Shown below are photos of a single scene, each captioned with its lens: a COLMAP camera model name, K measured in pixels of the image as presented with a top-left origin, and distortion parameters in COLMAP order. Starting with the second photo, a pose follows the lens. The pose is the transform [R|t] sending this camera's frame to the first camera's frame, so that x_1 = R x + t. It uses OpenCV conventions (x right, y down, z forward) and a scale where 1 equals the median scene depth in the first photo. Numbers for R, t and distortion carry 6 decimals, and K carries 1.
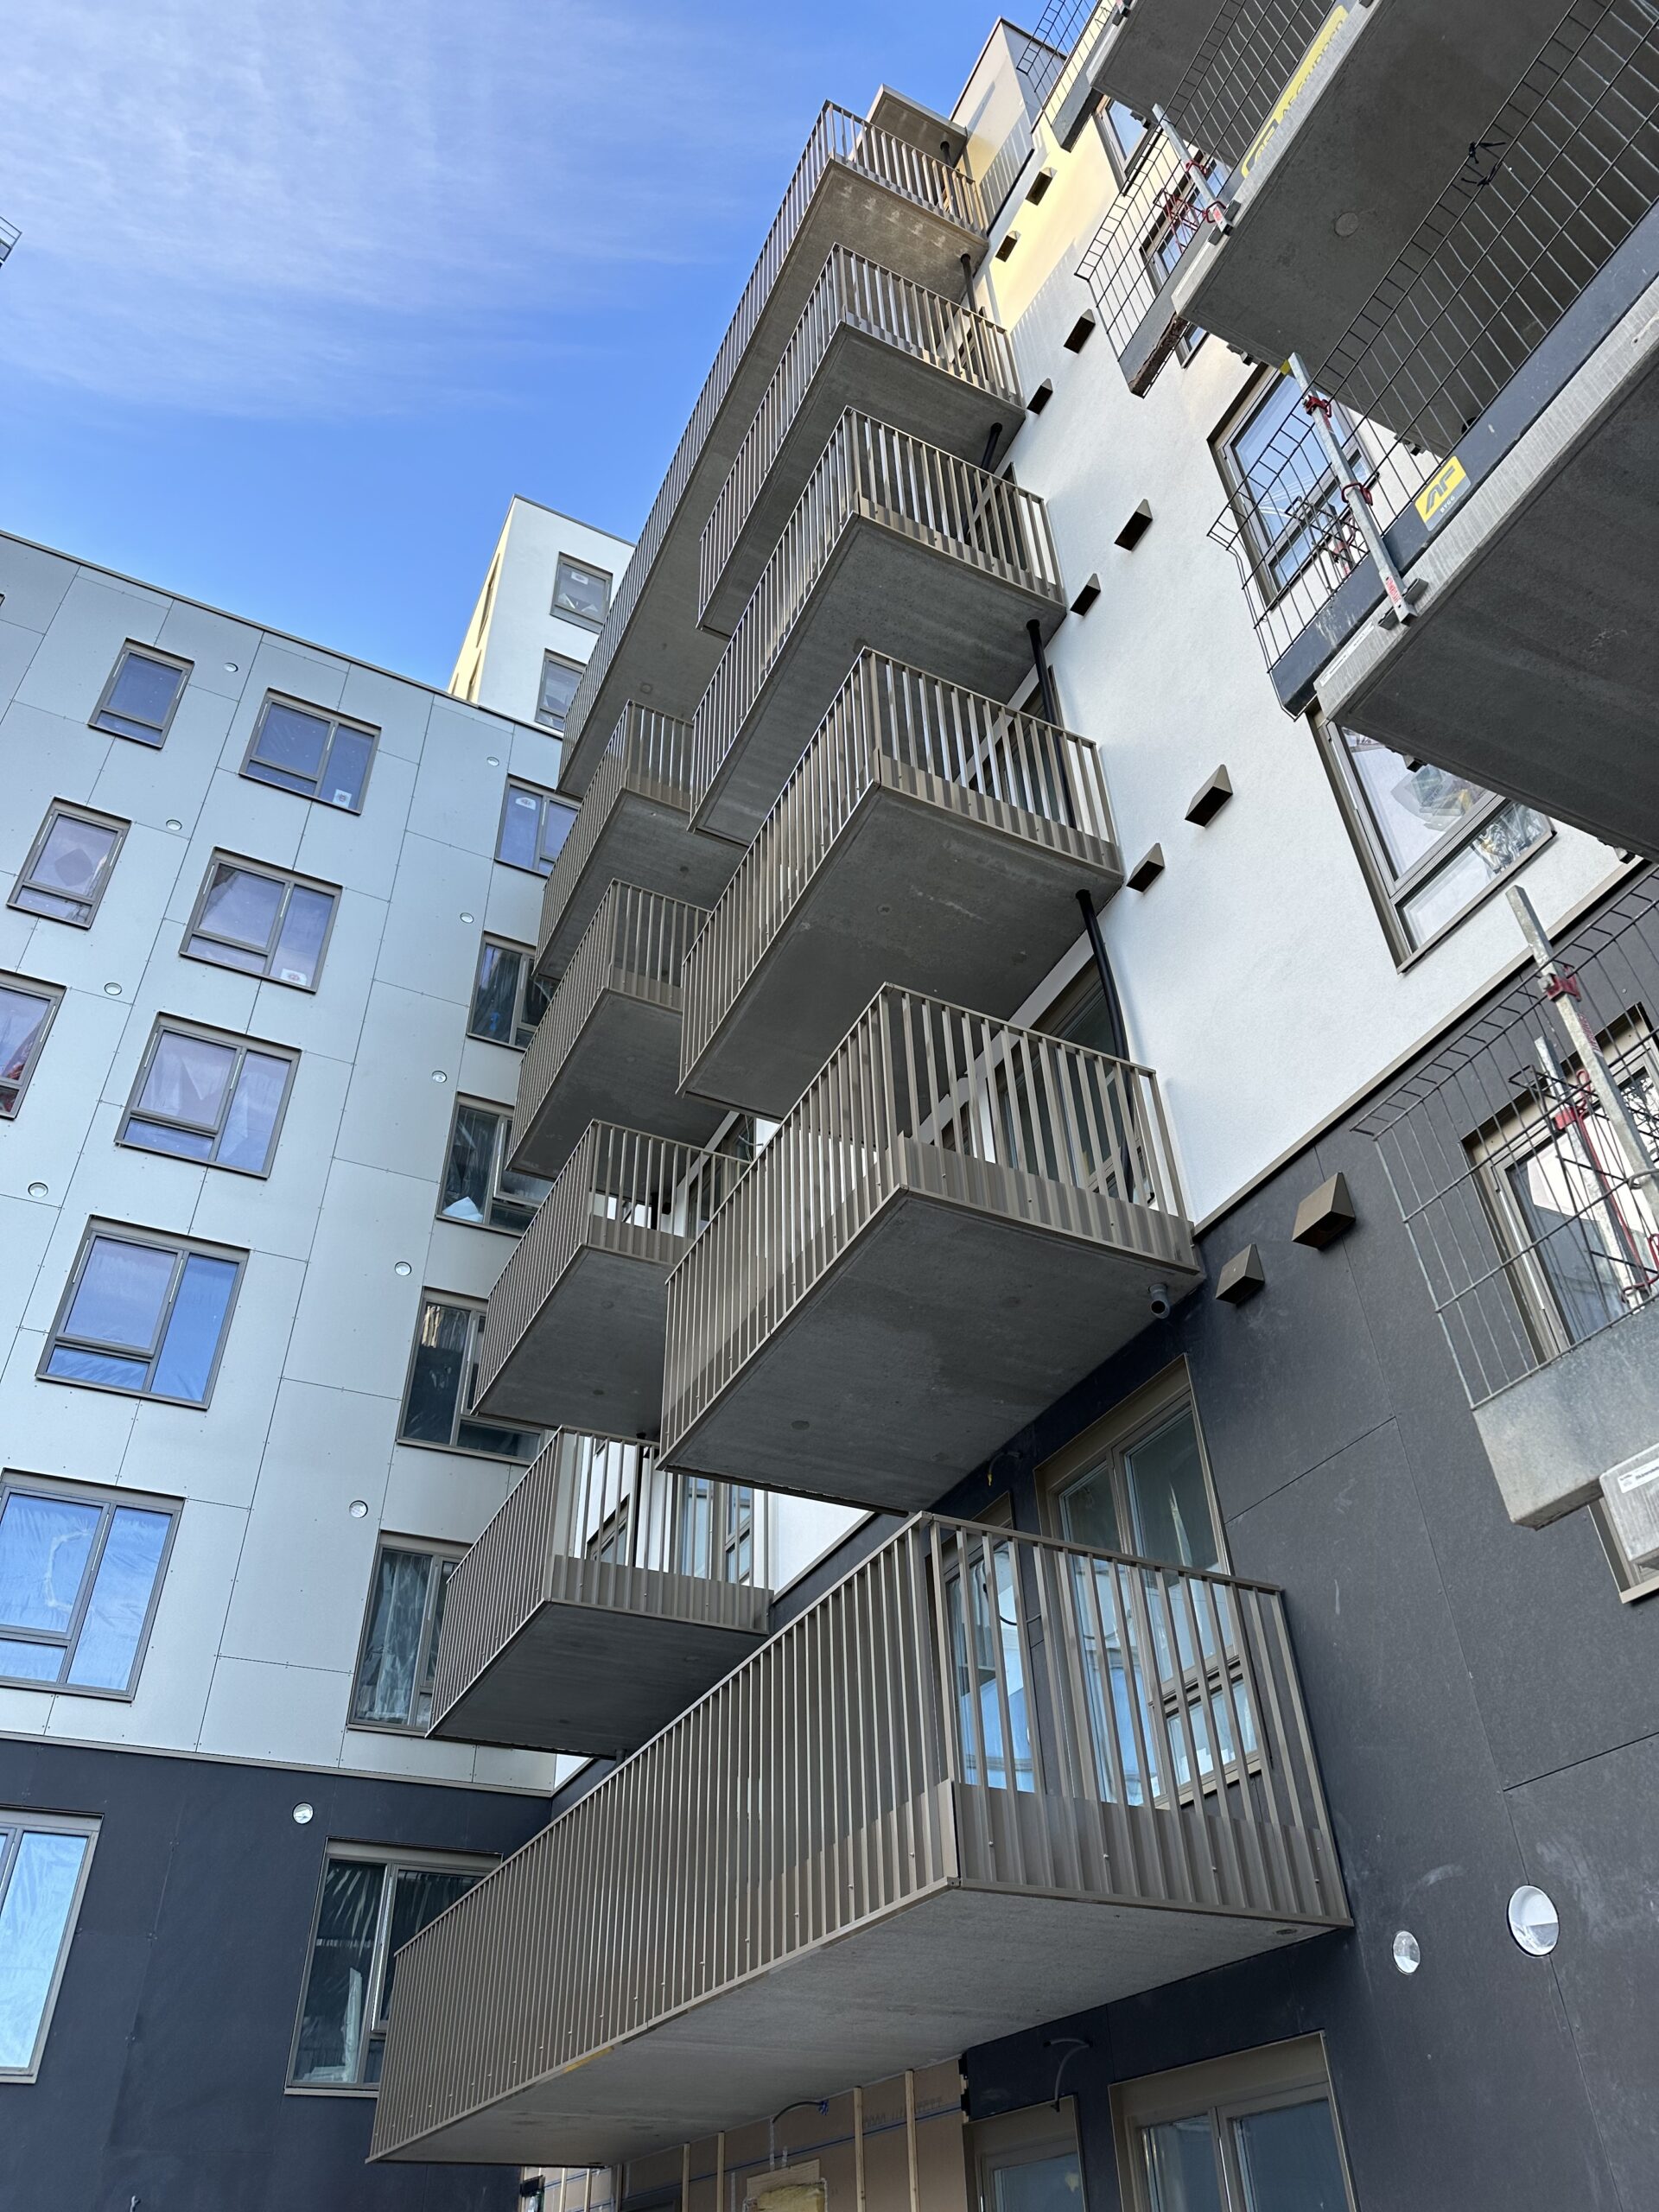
lens RADIAL K [[1542.4, 0, 829.5], [0, 1542.4, 1106.0], [0, 0, 1]] dist [0.064149, -0.090933]
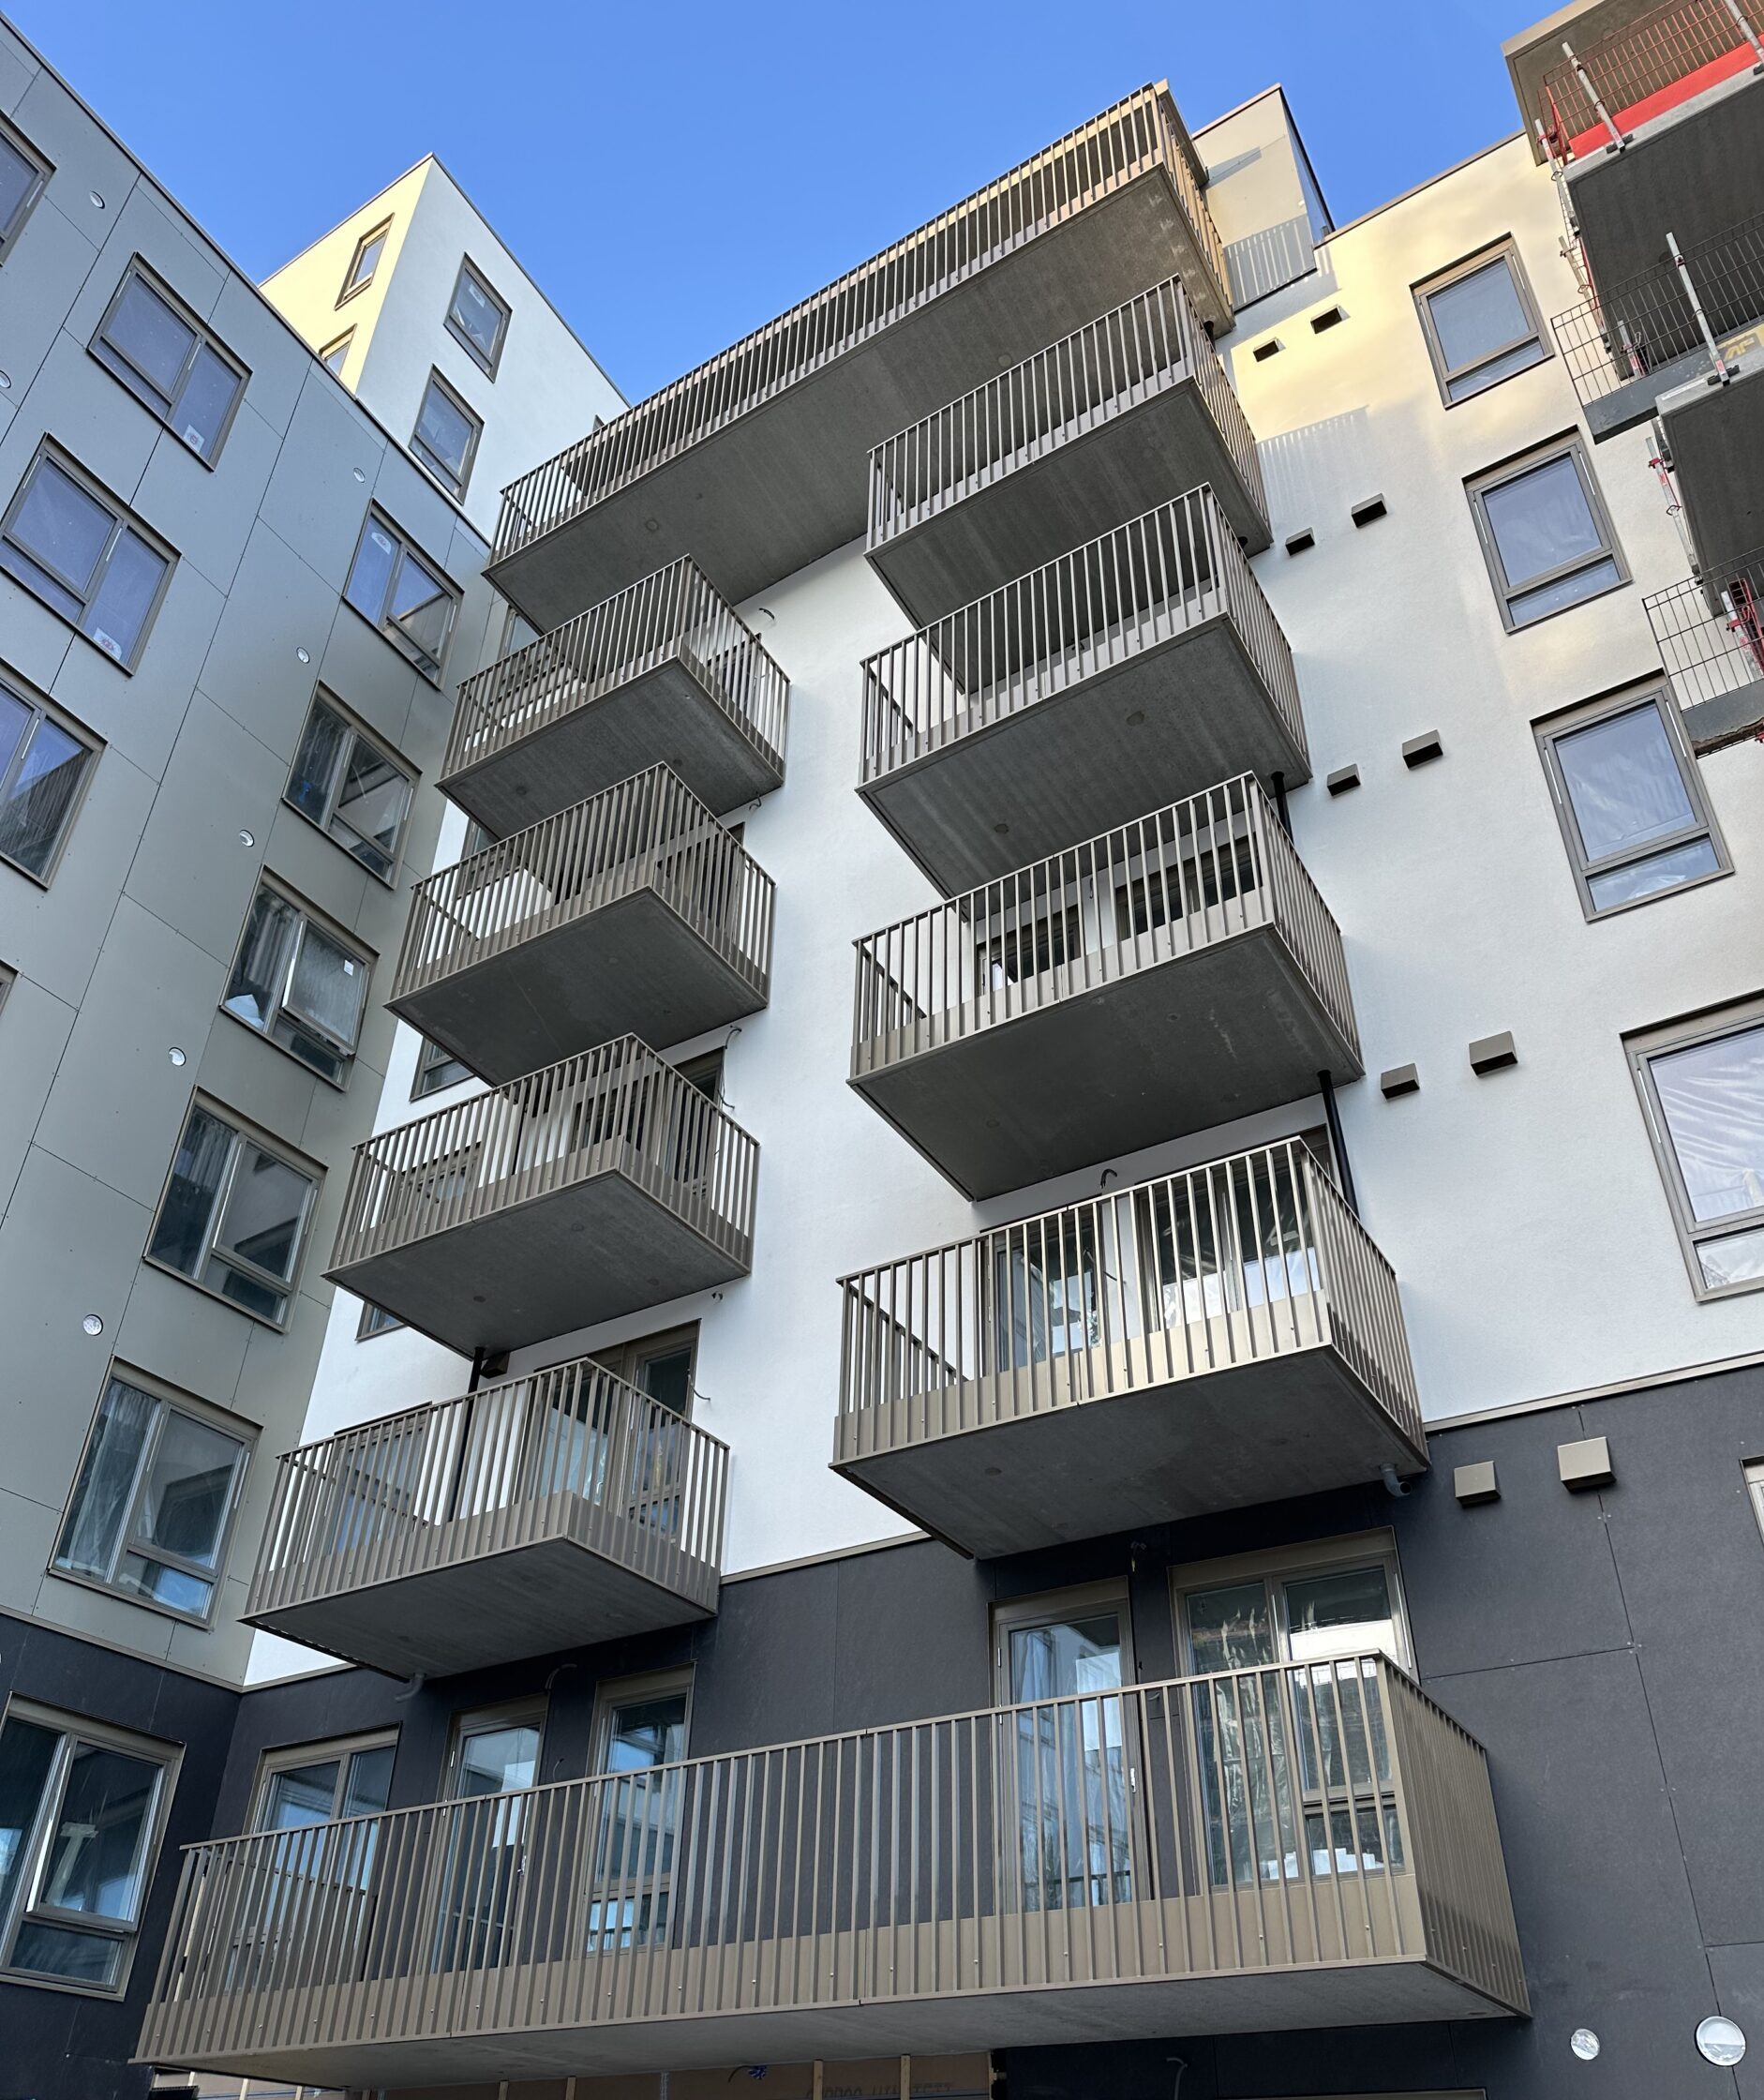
lens RADIAL K [[1675.6, 0, 891.1], [0, 1675.6, 1212.6], [0, 0, 1]] dist [-0.000974, -0.006113]
pose [[0.841009, 0.318877, 0.437059, -0.399355], [-0.365729, 0.930387, 0.024944, 0.026123], [-0.398680, -0.180824, 0.899087, 0.033115]]
